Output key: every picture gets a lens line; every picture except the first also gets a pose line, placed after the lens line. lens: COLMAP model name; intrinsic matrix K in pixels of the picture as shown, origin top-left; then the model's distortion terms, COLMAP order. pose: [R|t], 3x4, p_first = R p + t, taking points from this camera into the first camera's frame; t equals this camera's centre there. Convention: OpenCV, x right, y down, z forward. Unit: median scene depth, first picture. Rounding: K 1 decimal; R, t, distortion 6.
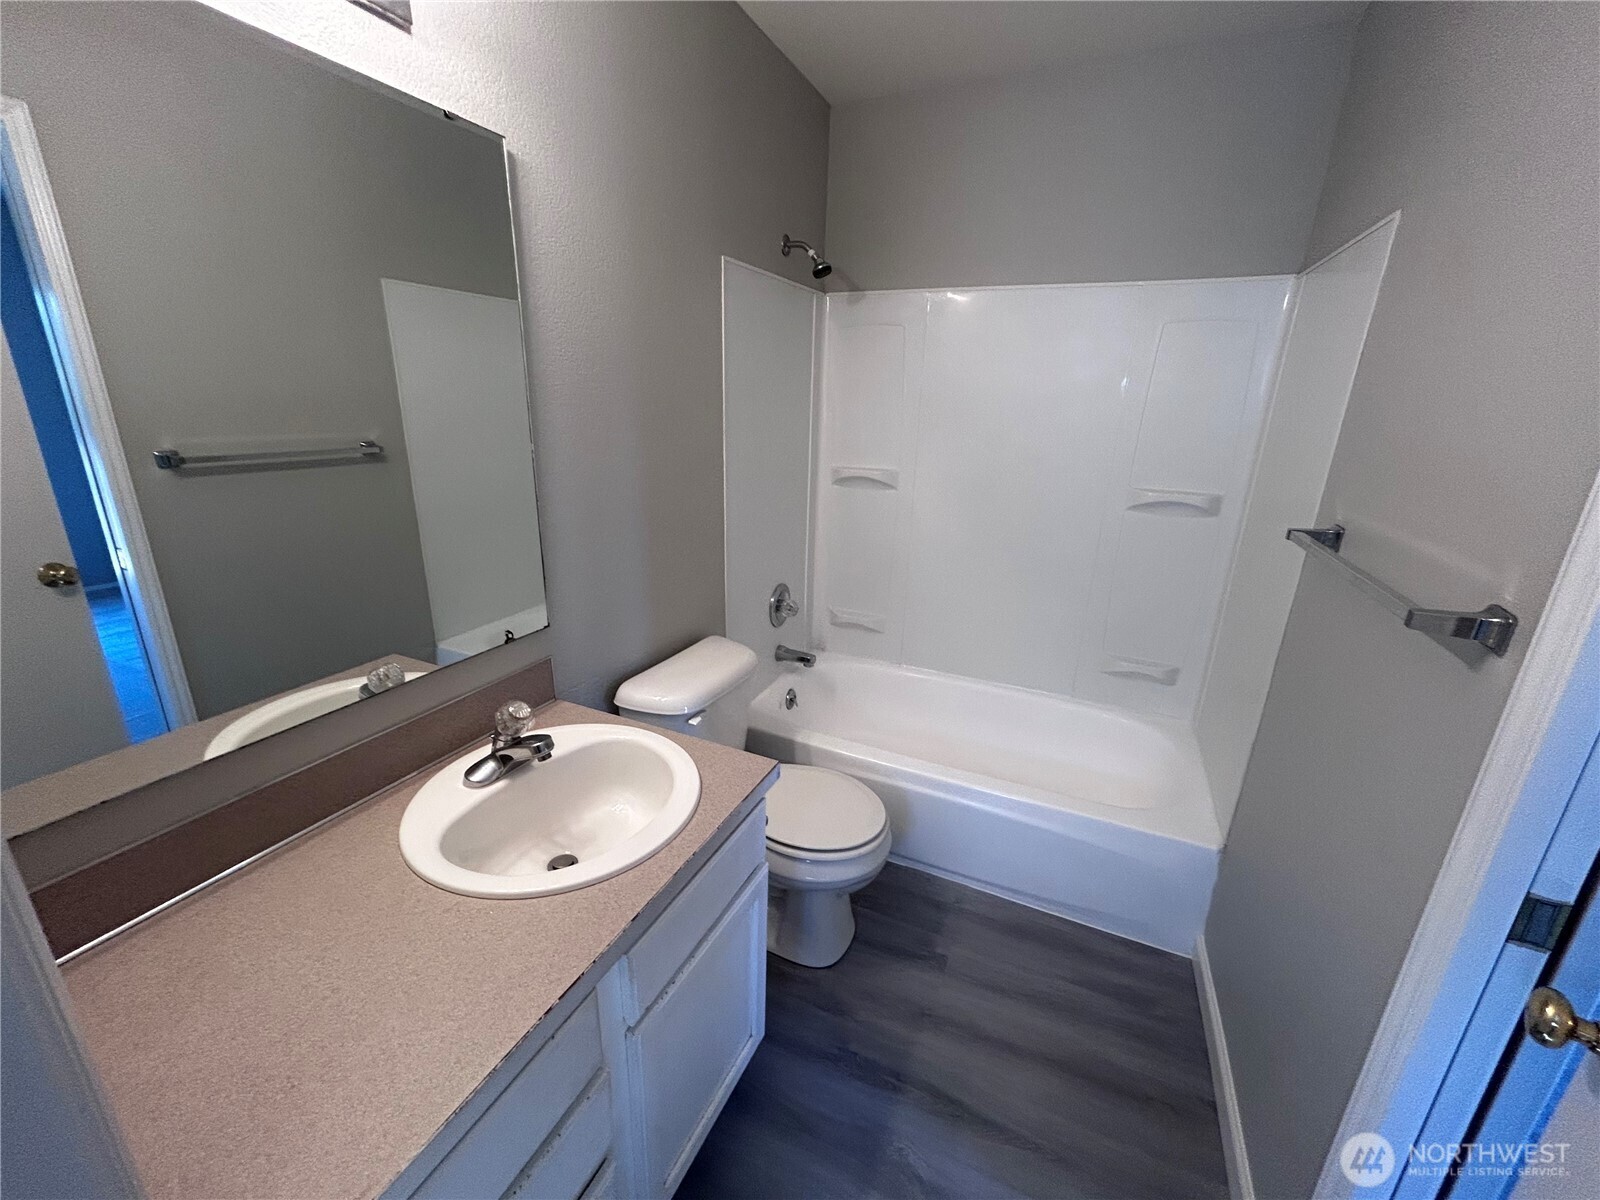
lens RADIAL K [[646.0, 0, 804.8], [0, 646.0, 603.5], [0, 0, 1]] dist [0.000585, 0.000302]
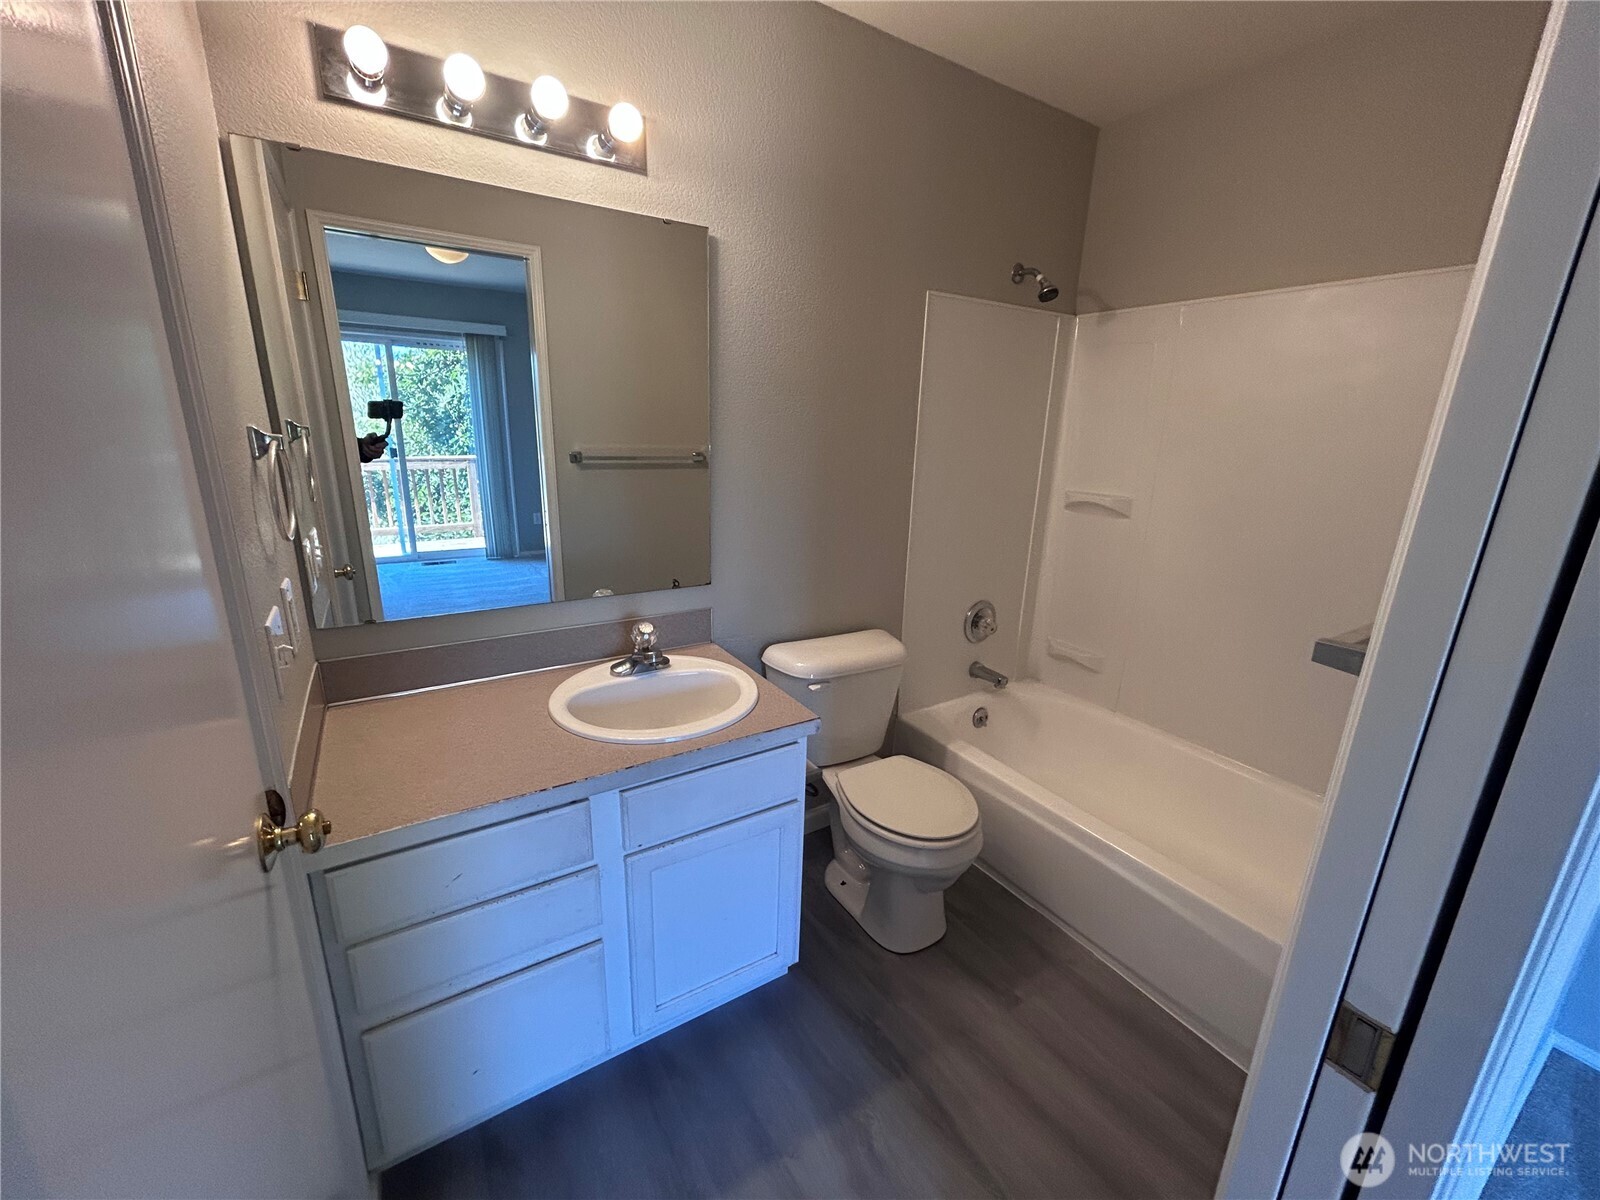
lens RADIAL K [[646.0, 0, 796.1], [0, 646.0, 601.7], [0, 0, 1]] dist [0.000585, 0.000302]
pose [[0.841008, 0.146476, -0.520817, 0.290350], [-0.172692, 0.984974, -0.001843, 0.027860], [0.512721, 0.091491, 0.853667, -0.019123]]
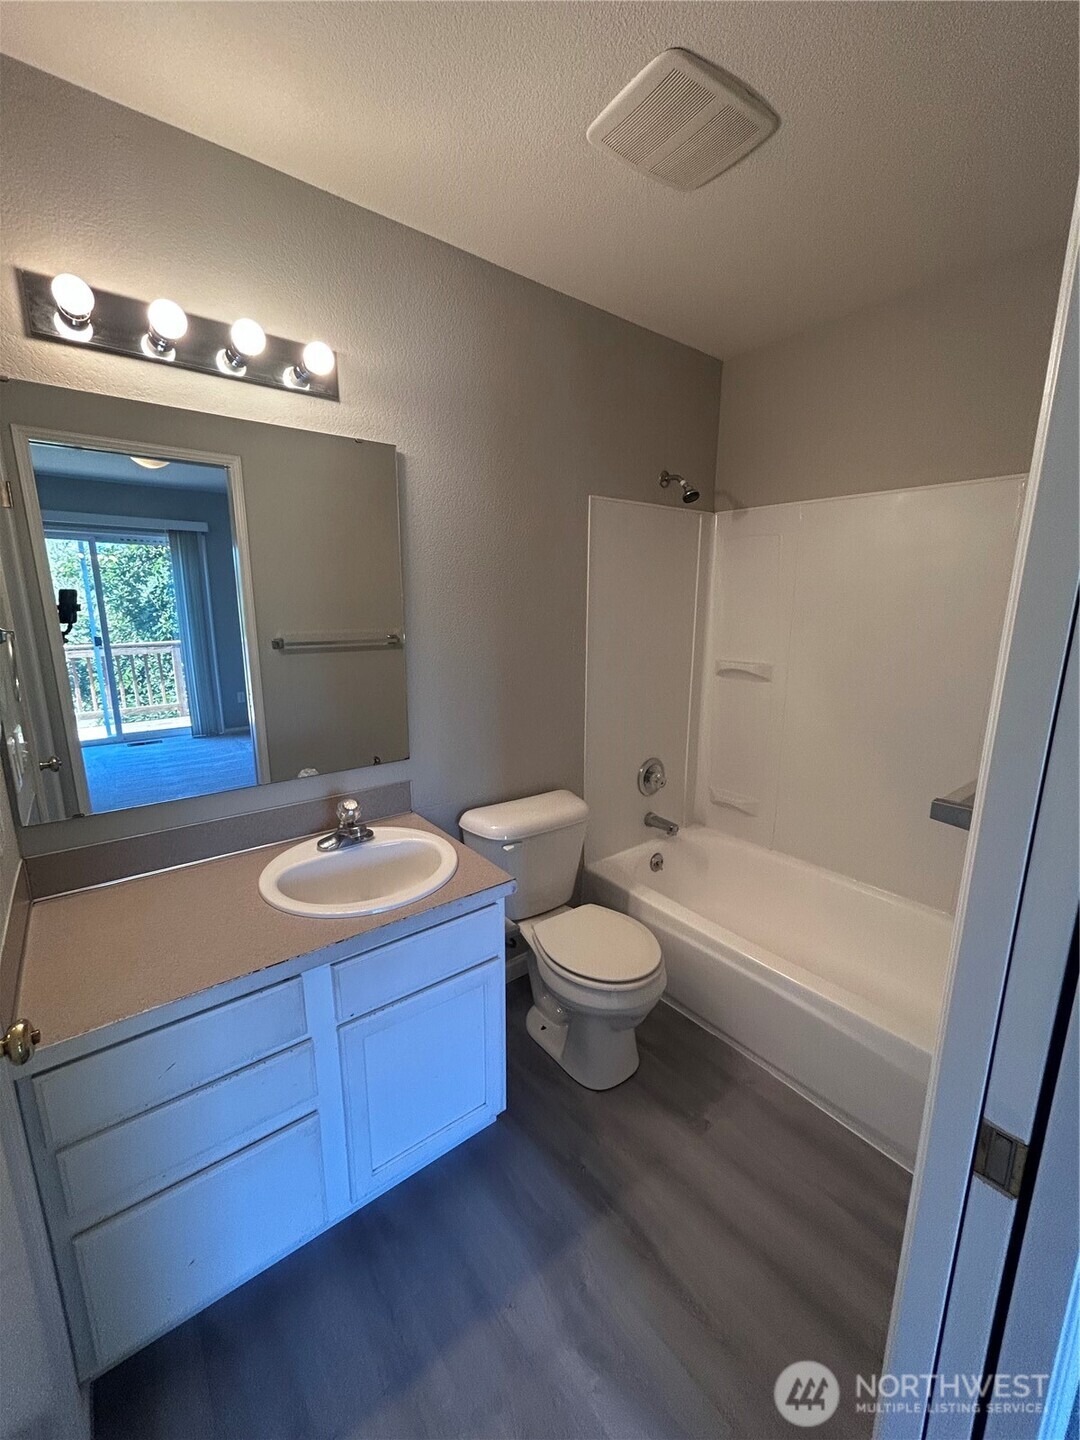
lens RADIAL K [[581.4, 0, 538.6], [0, 581.4, 722.6], [0, 0, 1]] dist [0.000585, 0.000302]
pose [[0.890783, 0.075963, -0.448034, 0.286515], [-0.122240, 0.989644, -0.075248, 0.011073], [0.437679, 0.121797, 0.890844, -0.023829]]
